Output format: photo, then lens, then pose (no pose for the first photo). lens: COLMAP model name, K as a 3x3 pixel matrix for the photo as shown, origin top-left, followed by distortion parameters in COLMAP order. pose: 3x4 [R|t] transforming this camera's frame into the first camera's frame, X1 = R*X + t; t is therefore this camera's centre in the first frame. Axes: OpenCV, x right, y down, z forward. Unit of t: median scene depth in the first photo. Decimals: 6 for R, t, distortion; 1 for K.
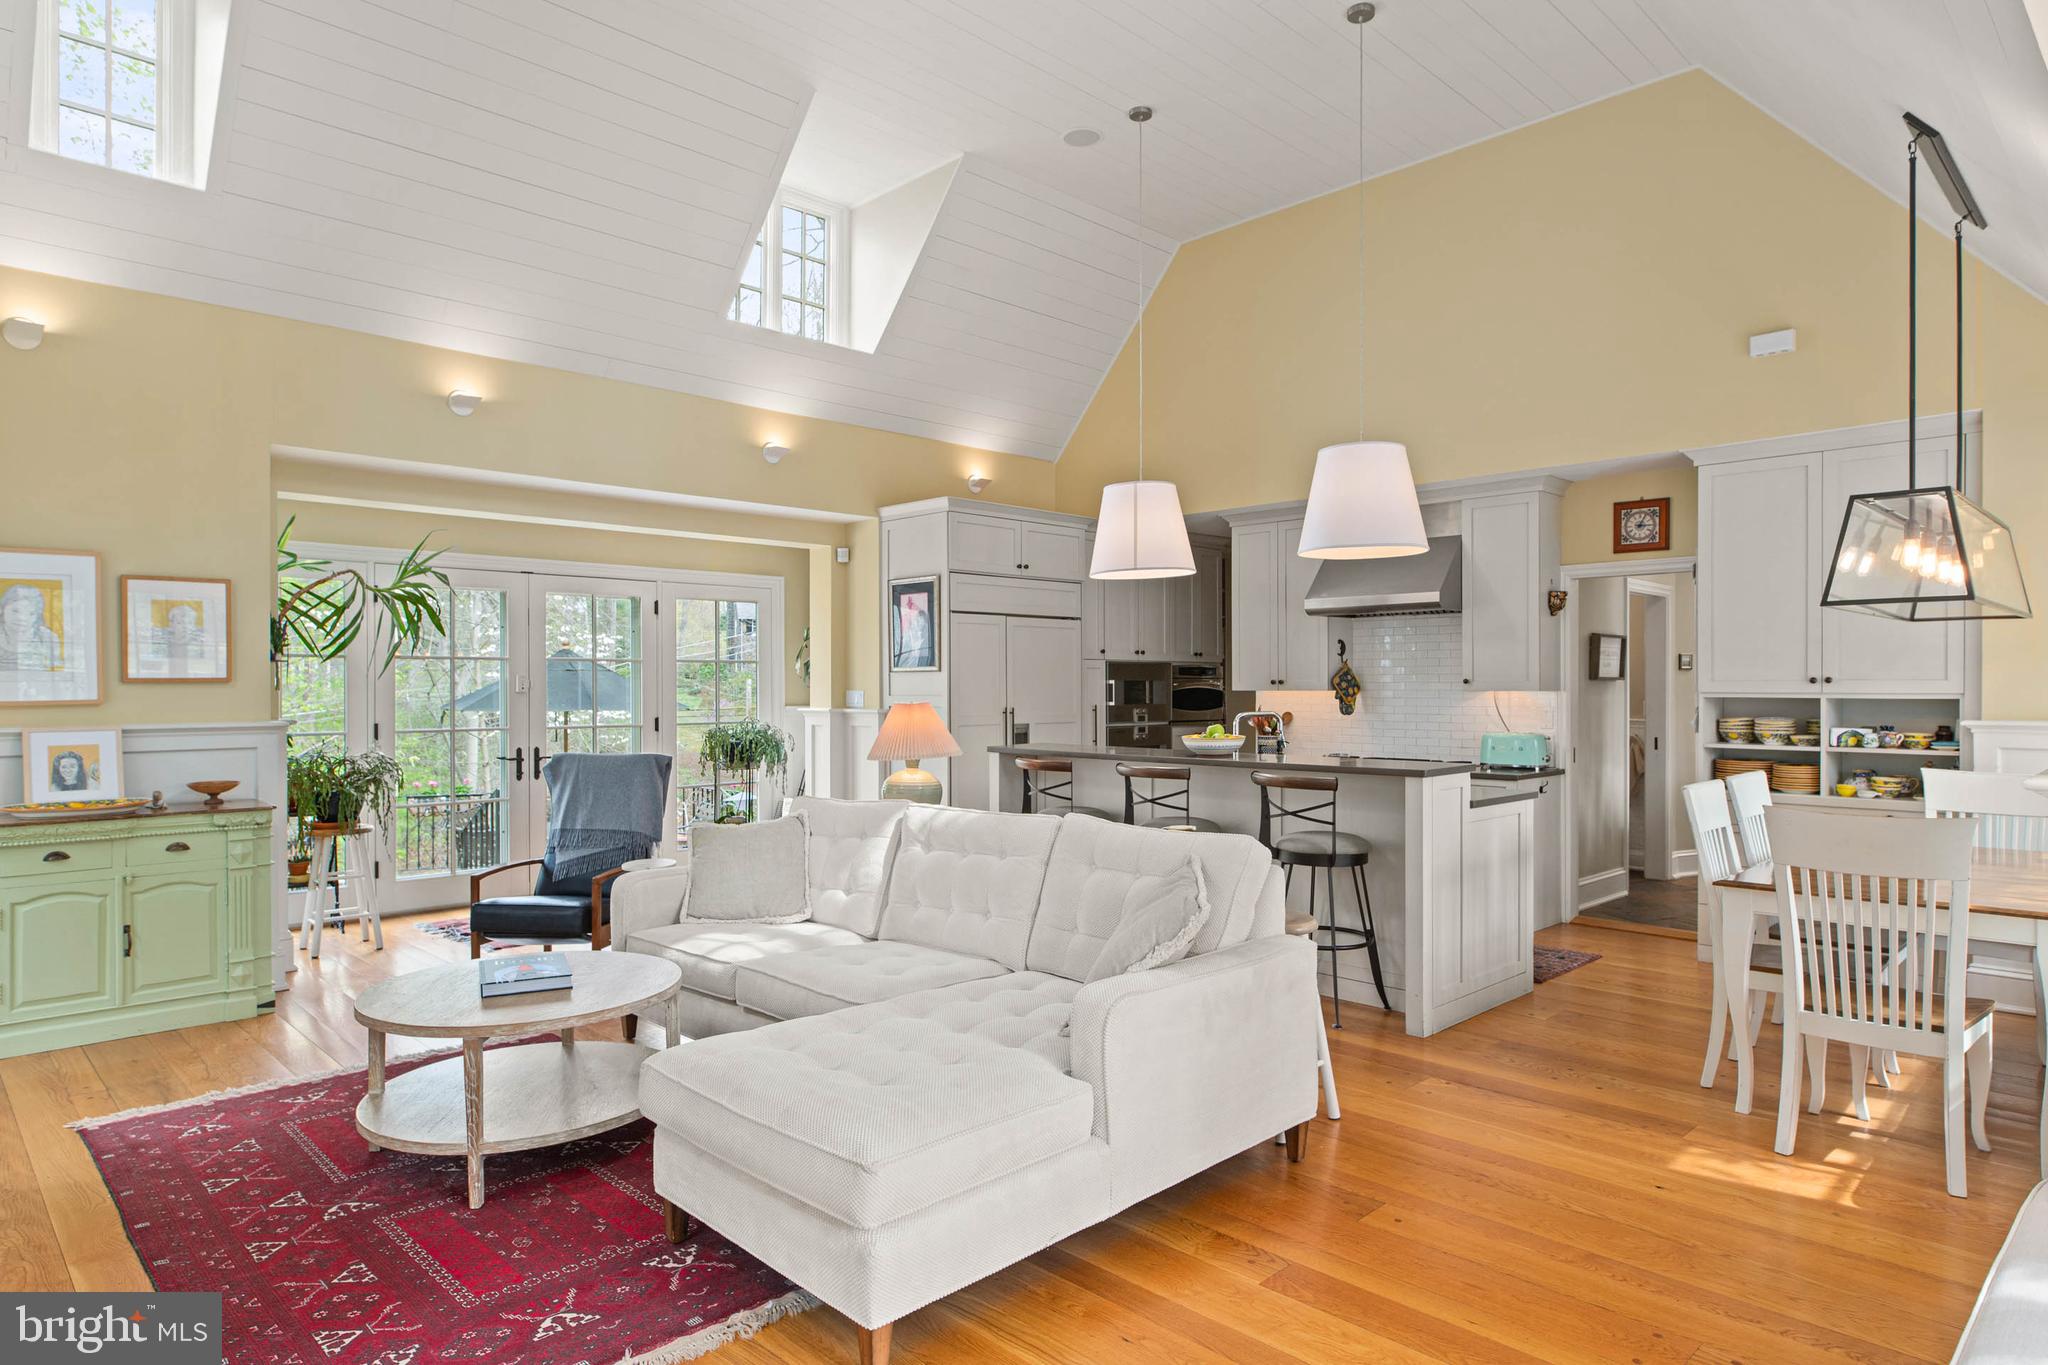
lens RADIAL K [[1185.7, 0, 1021.8], [0, 1185.7, 684.3], [0, 0, 1]] dist [0.007917, -0.001021]
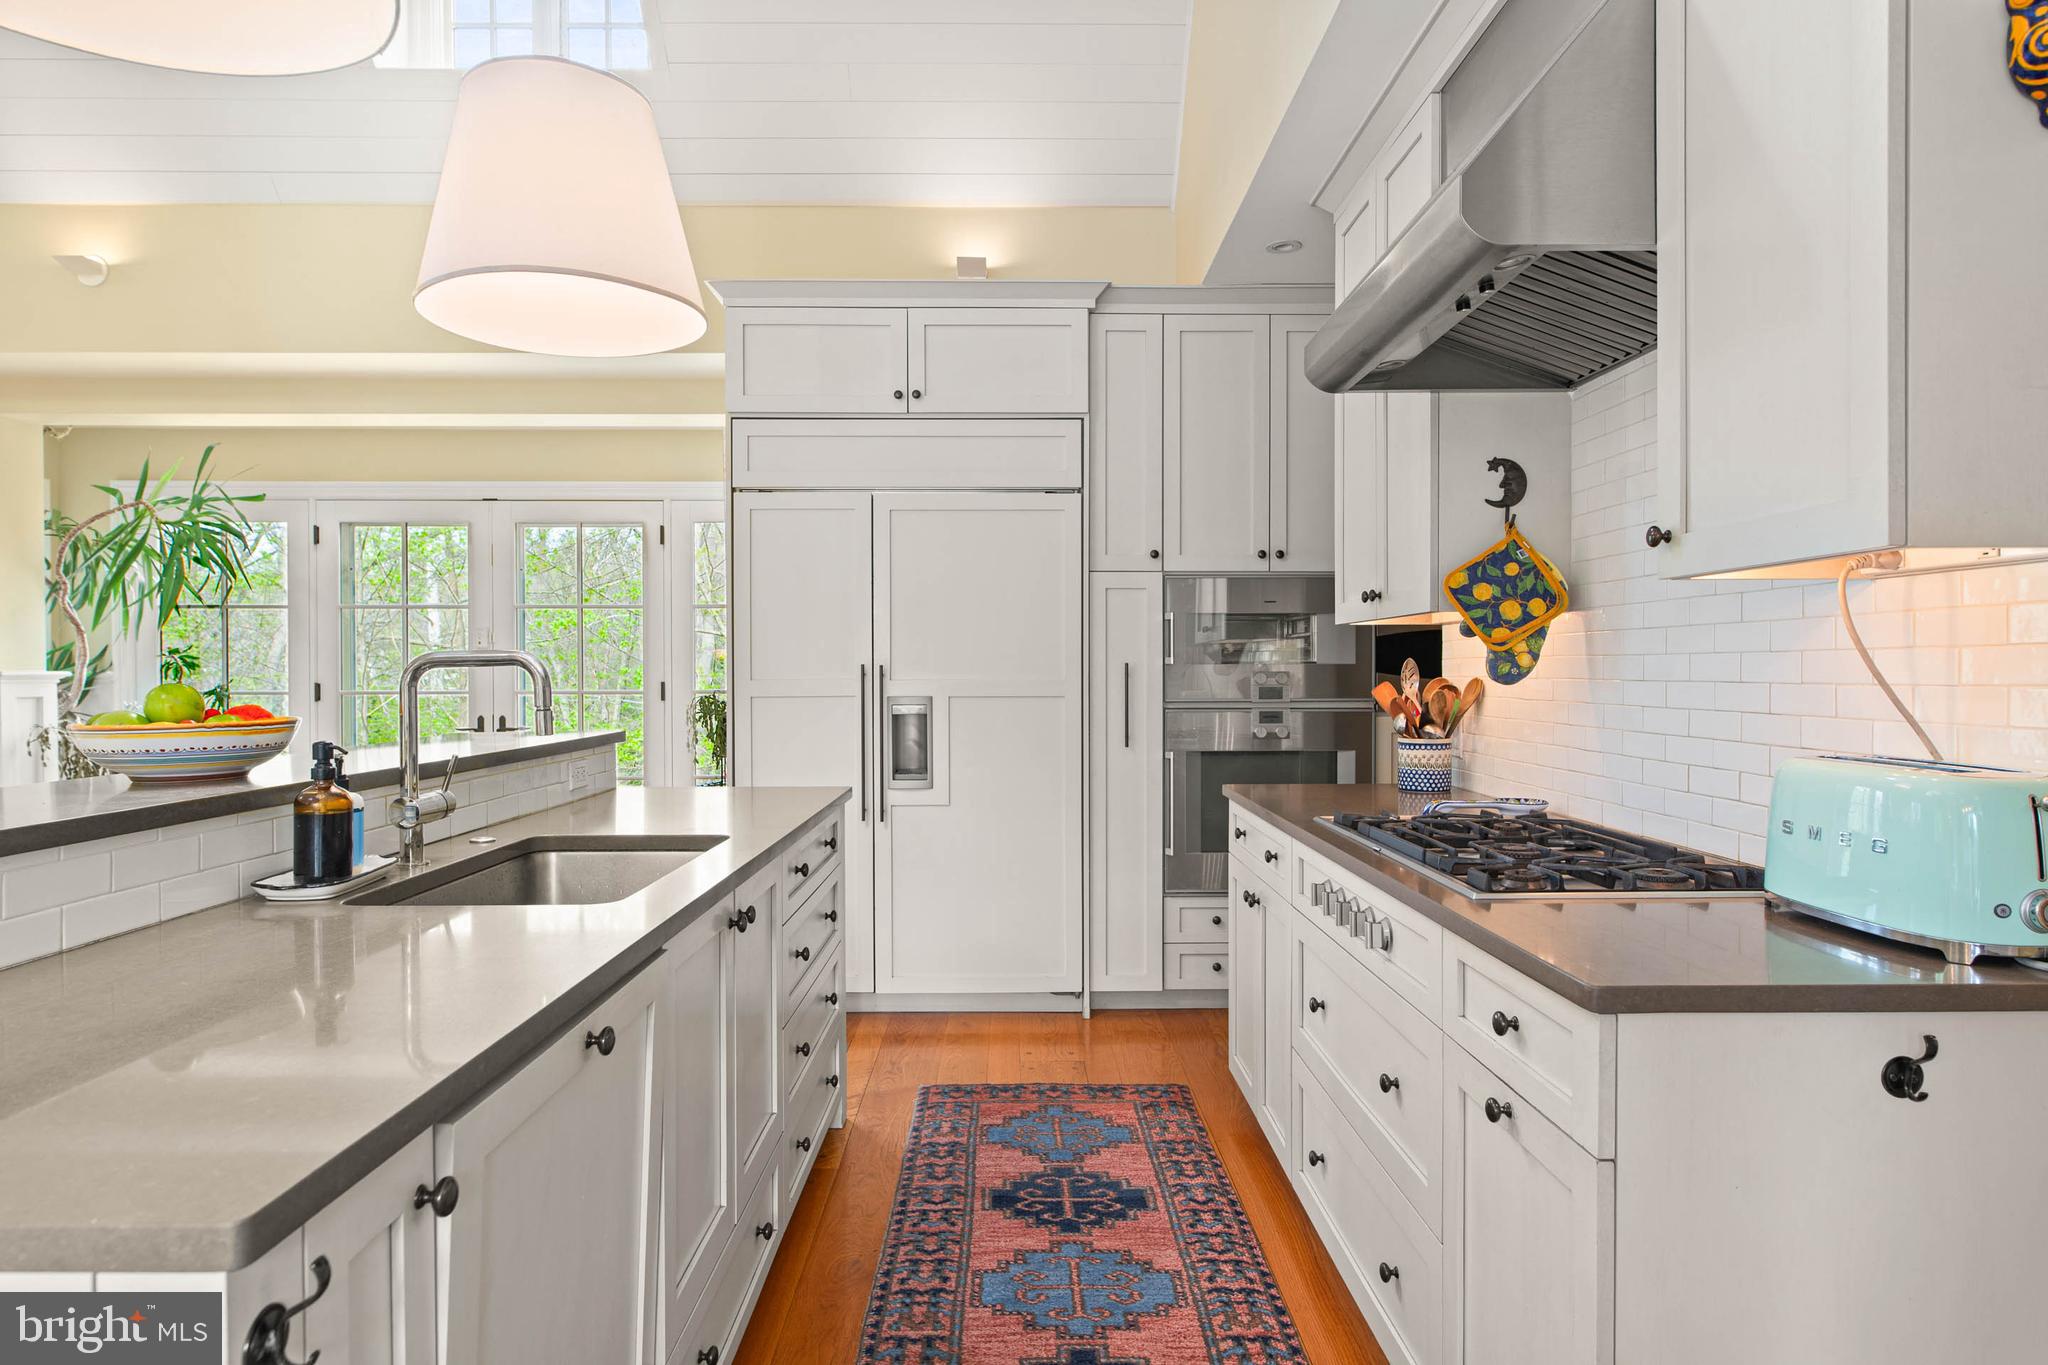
lens RADIAL K [[1185.7, 0, 1019.5], [0, 1185.7, 678.7], [0, 0, 1]] dist [0.007917, -0.001021]
pose [[0.724439, 0.005084, -0.689320, 0.488911], [0.001378, 0.999960, 0.008823, 0.025773], [0.689338, -0.007342, 0.724403, 0.810163]]
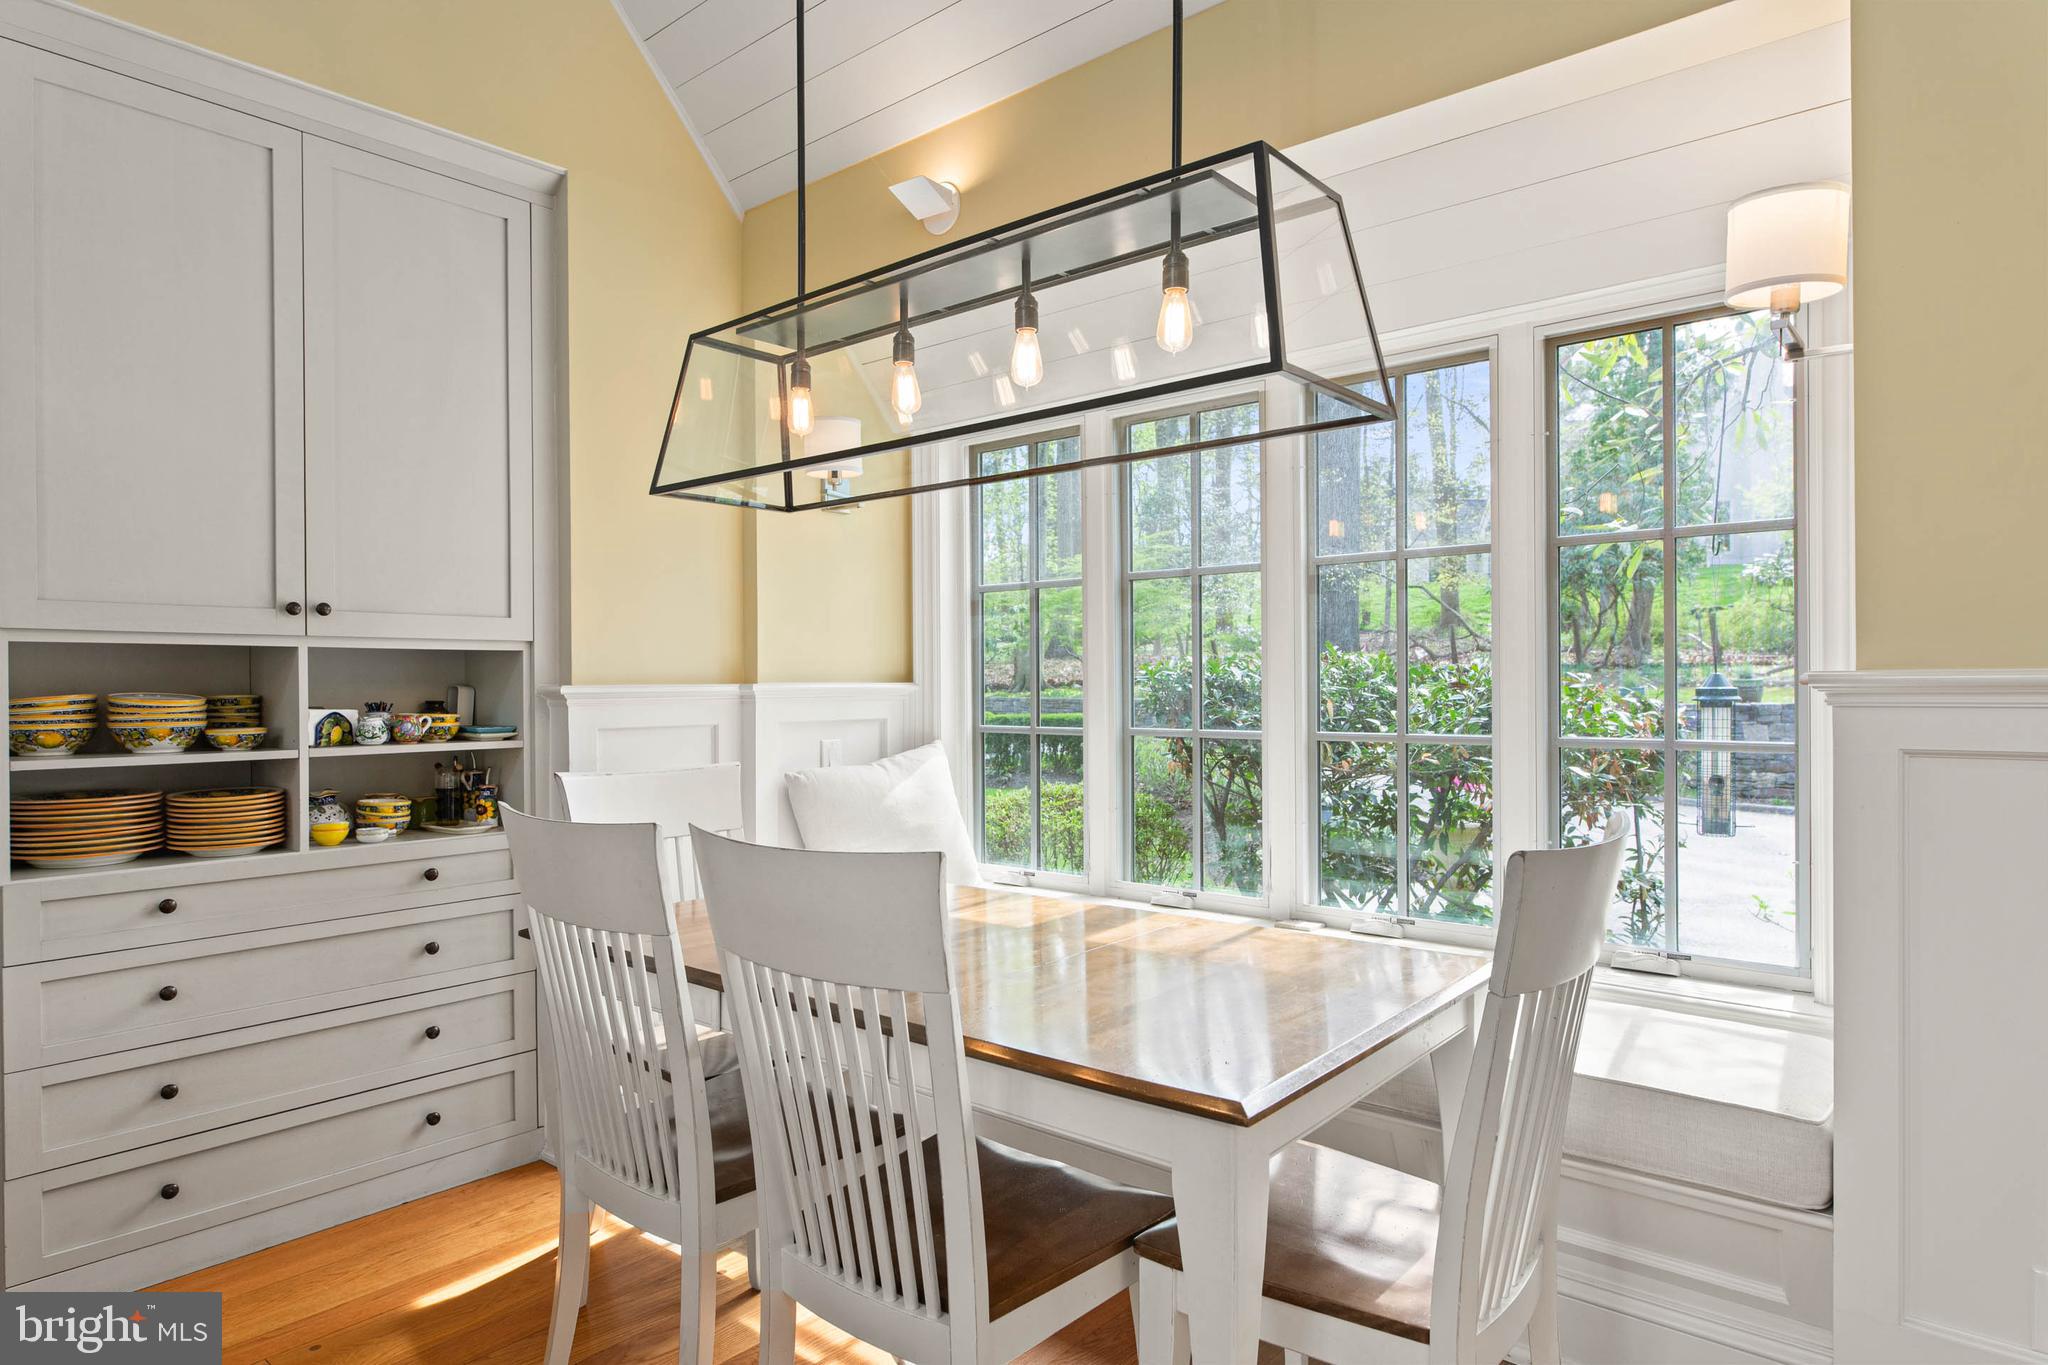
lens RADIAL K [[1185.7, 0, 1019.0], [0, 1185.7, 695.6], [0, 0, 1]] dist [0.007917, -0.001021]
pose [[-0.097750, 0.002849, 0.995207, 0.146665], [0.012647, 0.999919, -0.001621, 0.031355], [-0.995131, 0.012428, -0.097778, 0.665742]]
